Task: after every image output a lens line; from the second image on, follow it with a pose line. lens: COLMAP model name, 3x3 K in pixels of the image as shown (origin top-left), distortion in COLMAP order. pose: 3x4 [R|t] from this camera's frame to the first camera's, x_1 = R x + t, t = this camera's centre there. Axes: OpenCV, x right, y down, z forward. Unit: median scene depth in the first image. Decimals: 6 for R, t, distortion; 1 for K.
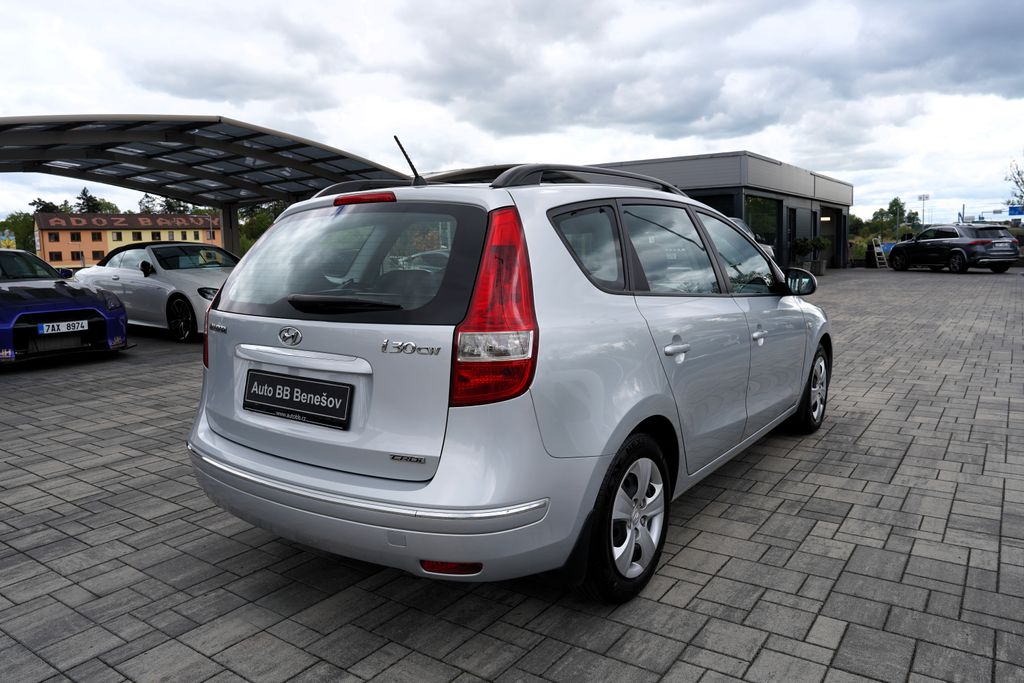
lens RADIAL K [[697.2, 0, 513.3], [0, 697.2, 326.0], [0, 0, 1]] dist [-0.032455, 0.001976]
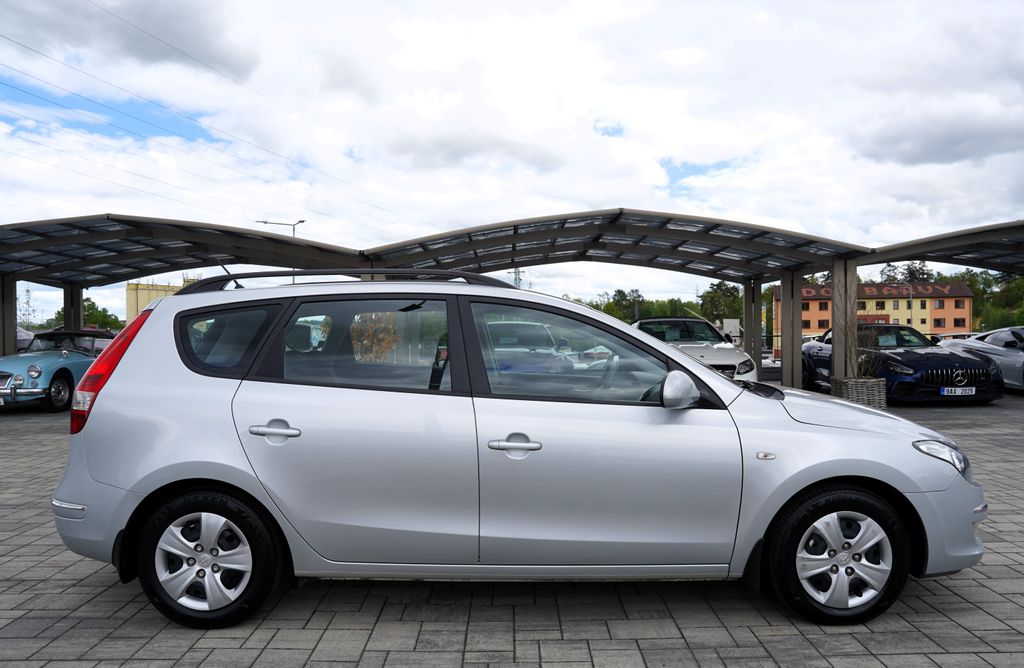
lens RADIAL K [[736.6, 0, 525.2], [0, 736.6, 323.7], [0, 0, 1]] dist [-0.096791, 0.086481]
pose [[0.594408, 0.009683, -0.804105, 1.563333], [-0.093230, 0.994015, -0.056947, -0.117975], [0.798741, 0.108817, 0.591753, 0.684256]]
